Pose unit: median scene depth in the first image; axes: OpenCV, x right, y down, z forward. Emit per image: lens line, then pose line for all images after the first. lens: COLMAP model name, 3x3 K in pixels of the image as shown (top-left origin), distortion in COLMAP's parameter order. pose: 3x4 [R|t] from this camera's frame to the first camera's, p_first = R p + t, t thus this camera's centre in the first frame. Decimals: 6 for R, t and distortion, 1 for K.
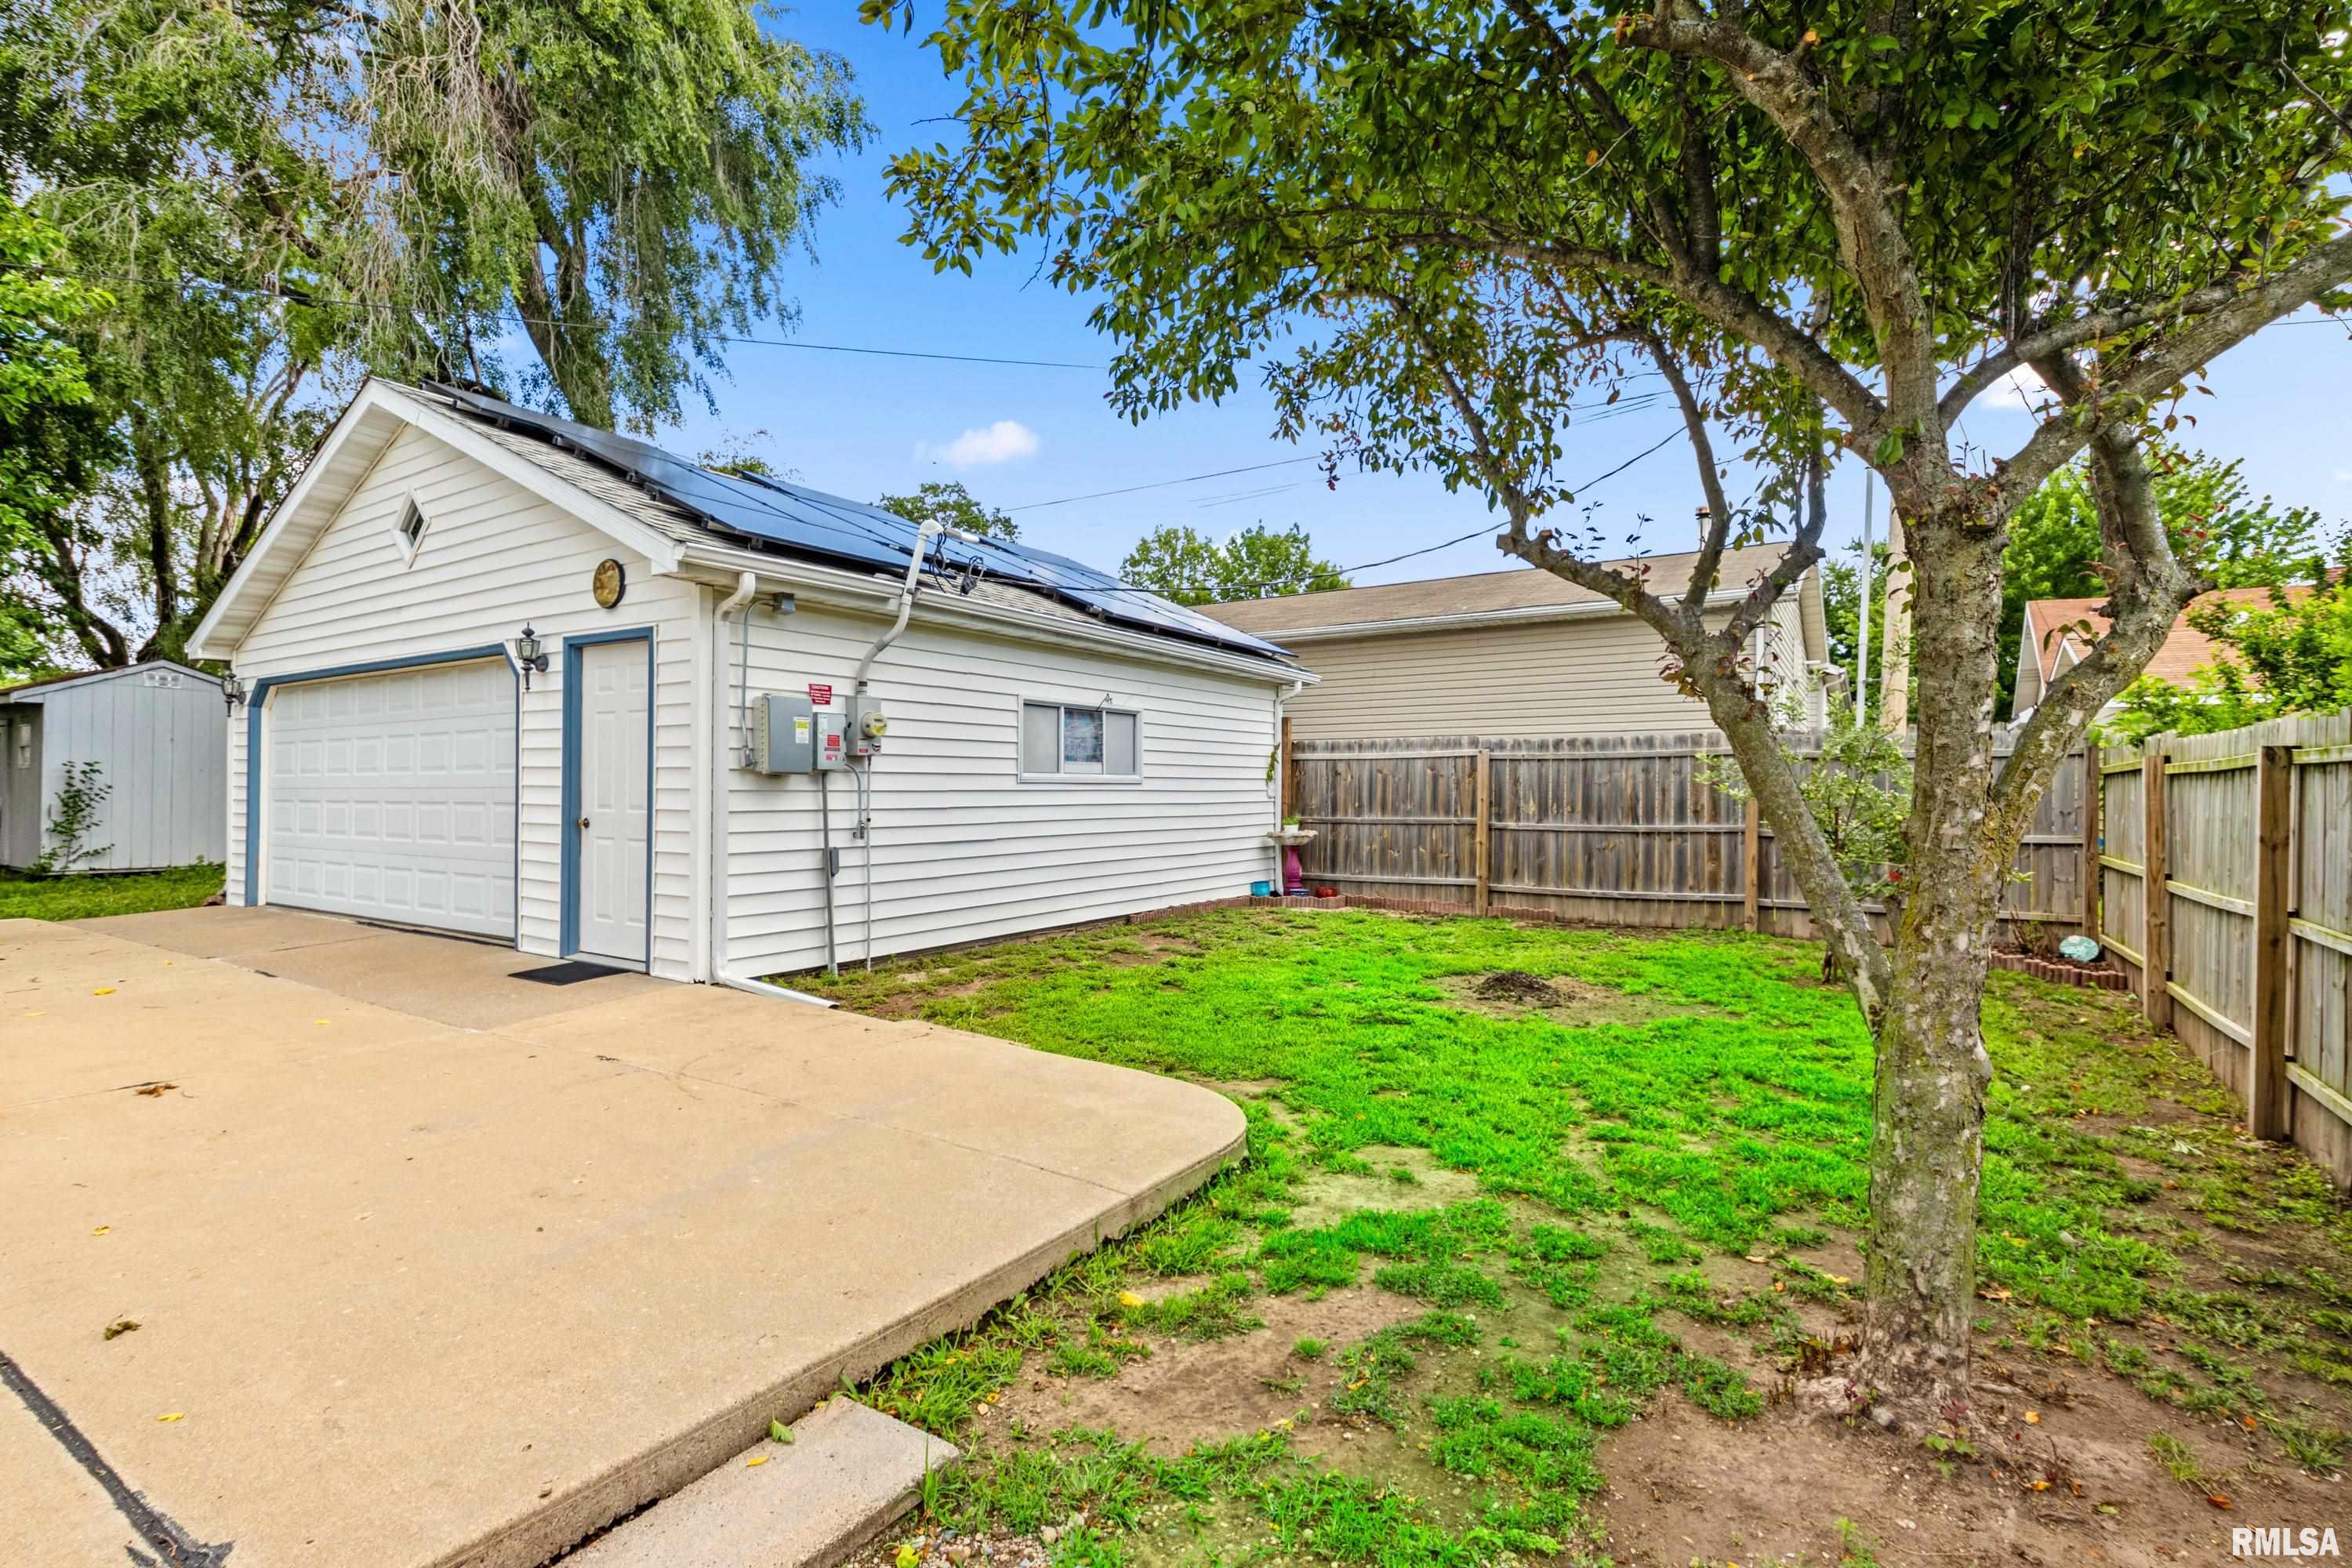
lens RADIAL K [[1100.3, 0, 1153.4], [0, 1100.3, 794.7], [0, 0, 1]] dist [0.000731, -0.001534]
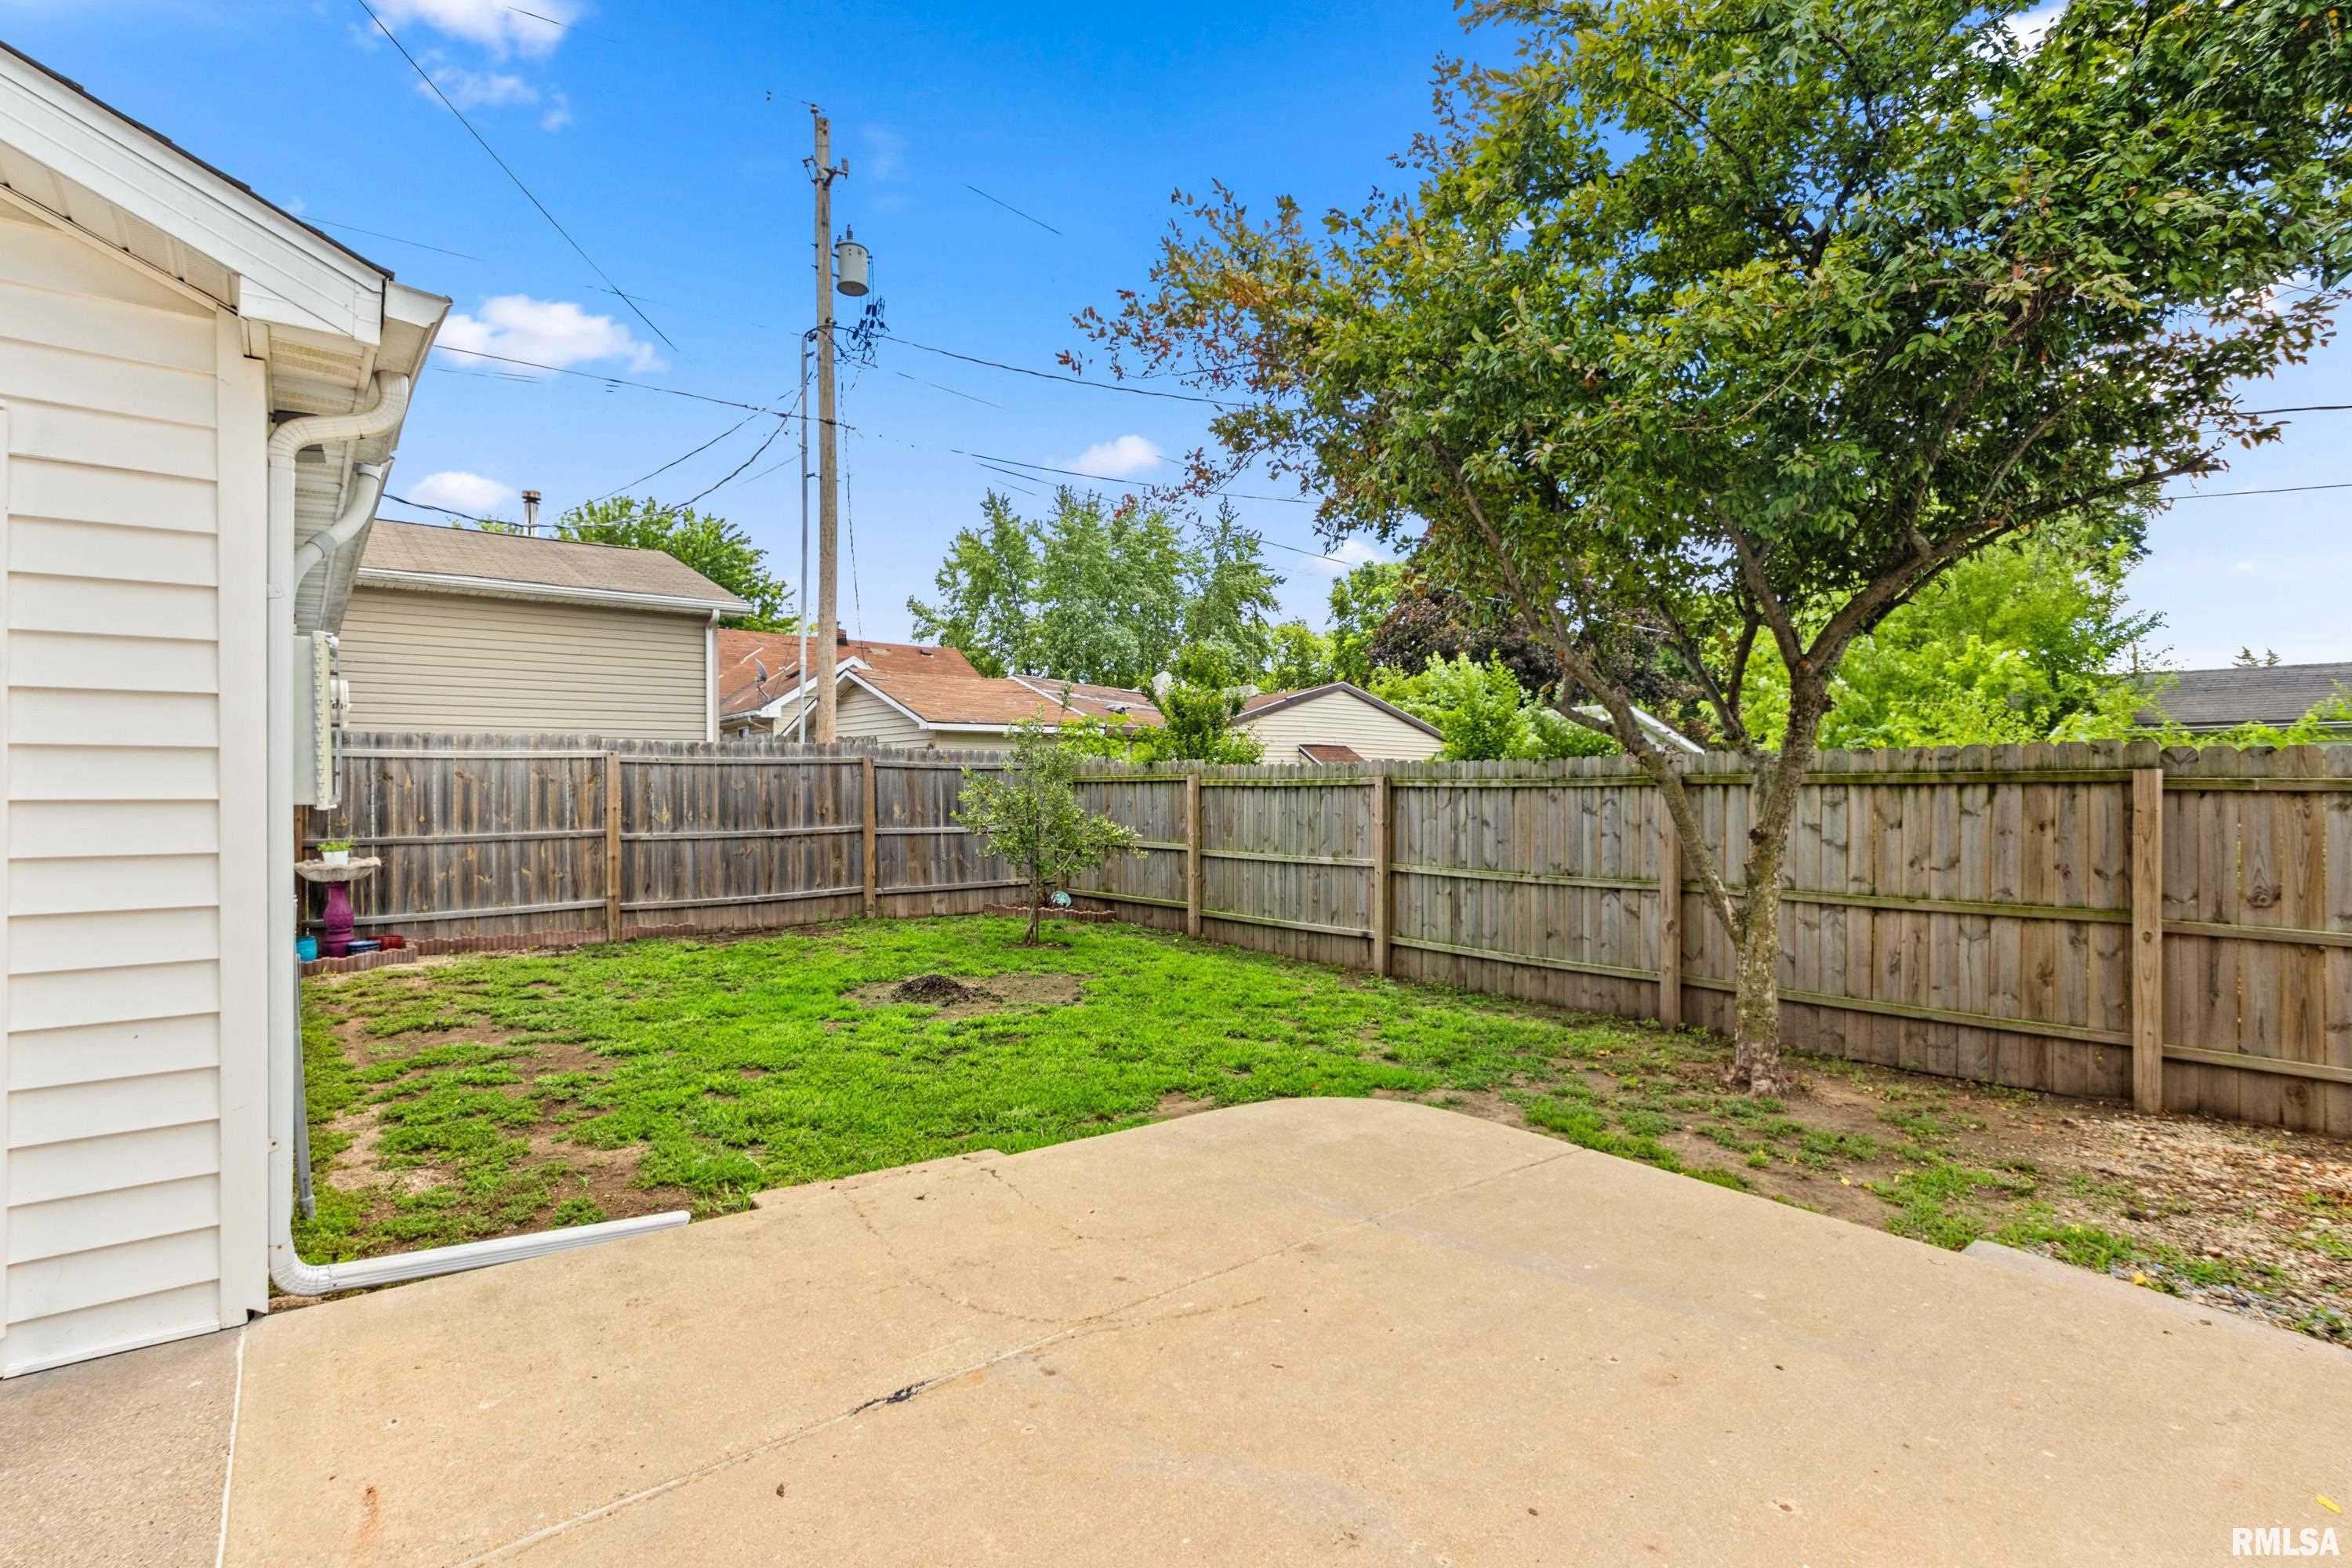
lens RADIAL K [[1100.3, 0, 1159.8], [0, 1100.3, 784.8], [0, 0, 1]] dist [0.000731, -0.001534]
pose [[0.317092, -0.007046, 0.948369, -0.404450], [0.004329, 0.999973, 0.005982, -0.018118], [-0.948385, 0.002209, 0.317114, 0.314488]]
